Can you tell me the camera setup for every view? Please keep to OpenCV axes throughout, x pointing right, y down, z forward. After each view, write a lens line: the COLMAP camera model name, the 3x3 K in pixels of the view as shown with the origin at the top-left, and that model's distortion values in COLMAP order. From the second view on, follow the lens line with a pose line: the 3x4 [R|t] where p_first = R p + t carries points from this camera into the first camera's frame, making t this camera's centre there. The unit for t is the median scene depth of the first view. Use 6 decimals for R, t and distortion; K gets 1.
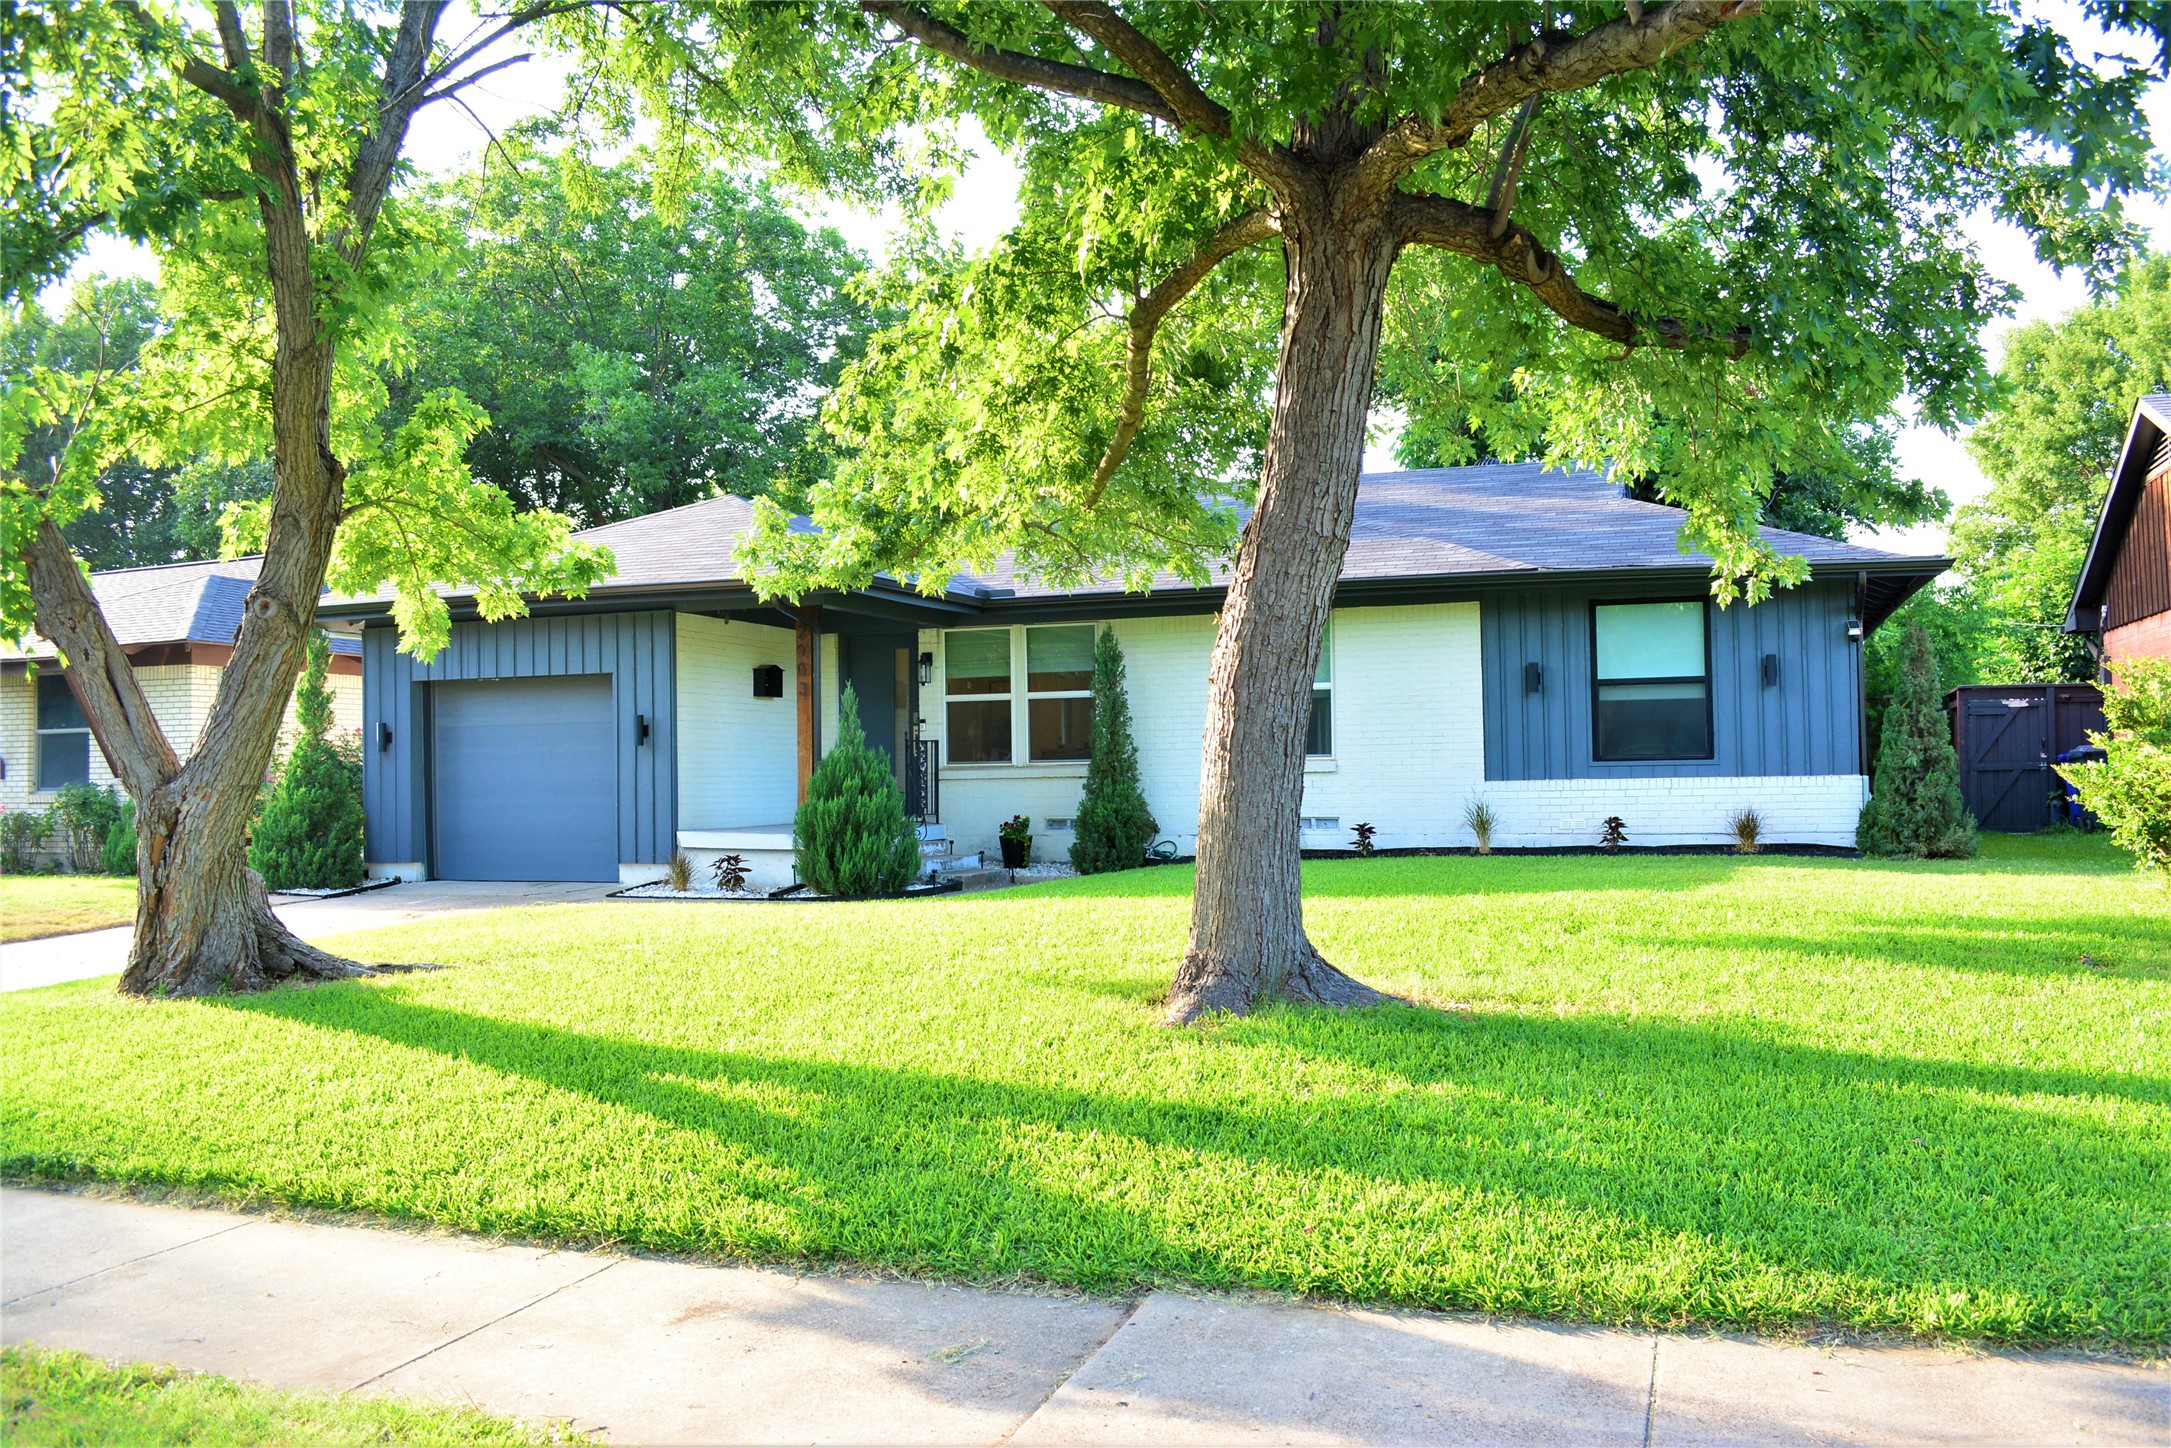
lens RADIAL K [[1774.1, 0, 1102.9], [0, 1774.1, 722.4], [0, 0, 1]] dist [-0.093586, 0.016086]
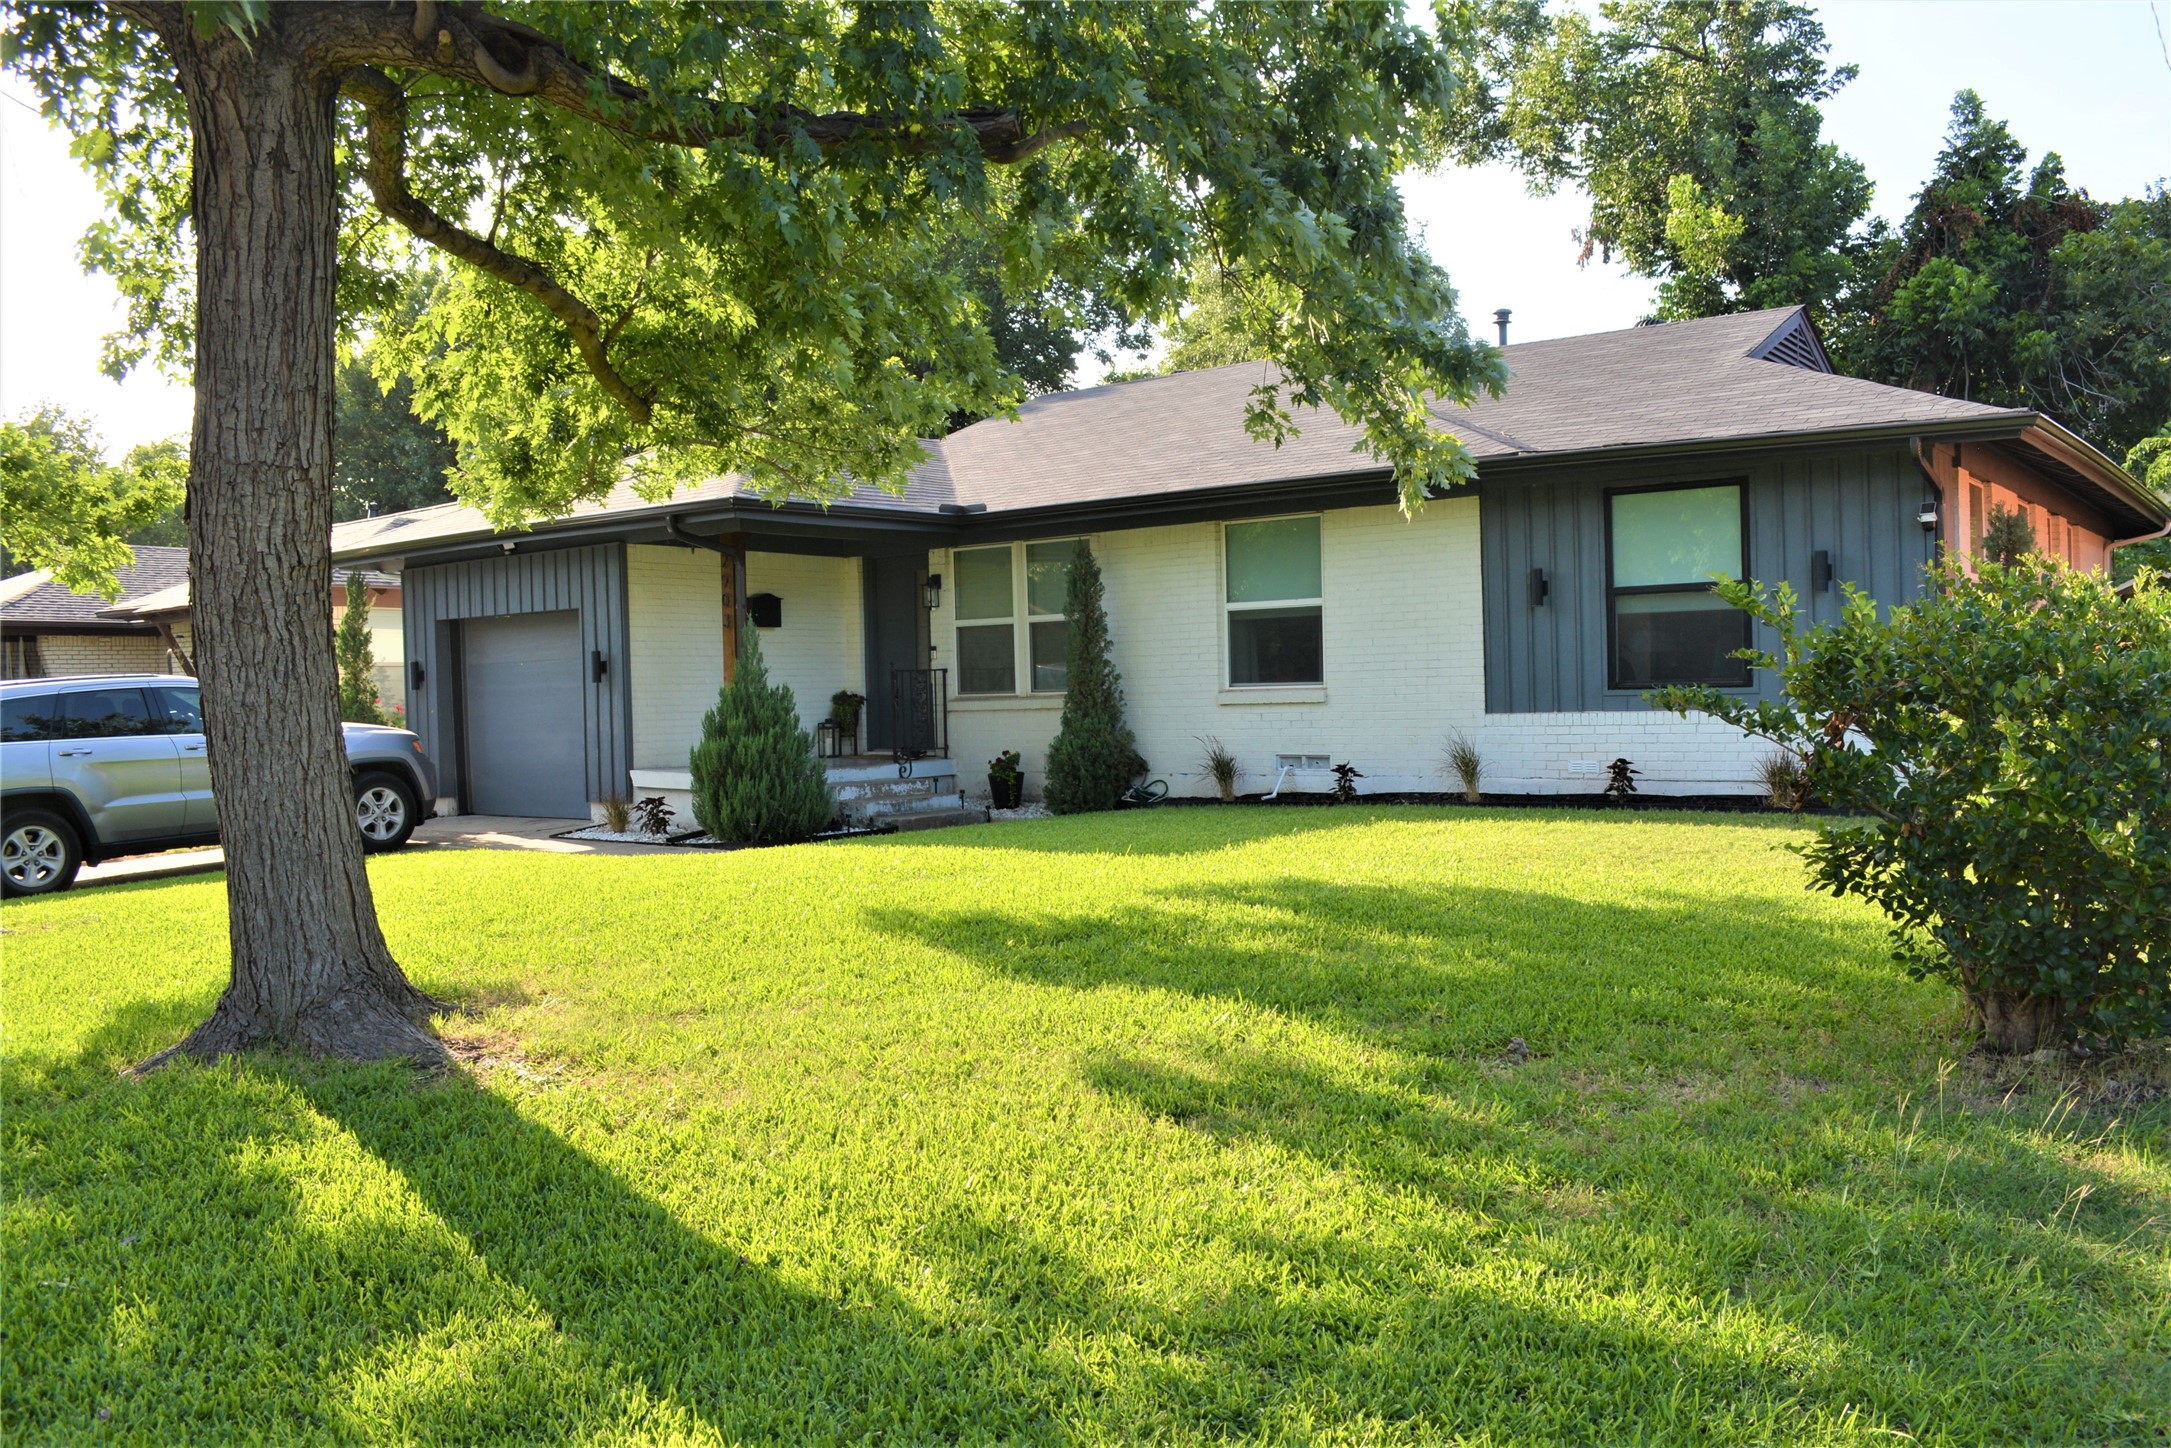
lens RADIAL K [[1774.1, 0, 1102.9], [0, 1774.1, 722.4], [0, 0, 1]] dist [-0.093586, 0.016086]
pose [[0.948139, -0.003417, -0.317839, 0.307864], [0.021410, 0.998358, 0.053134, -0.010330], [0.317136, -0.057183, 0.946655, 0.159543]]
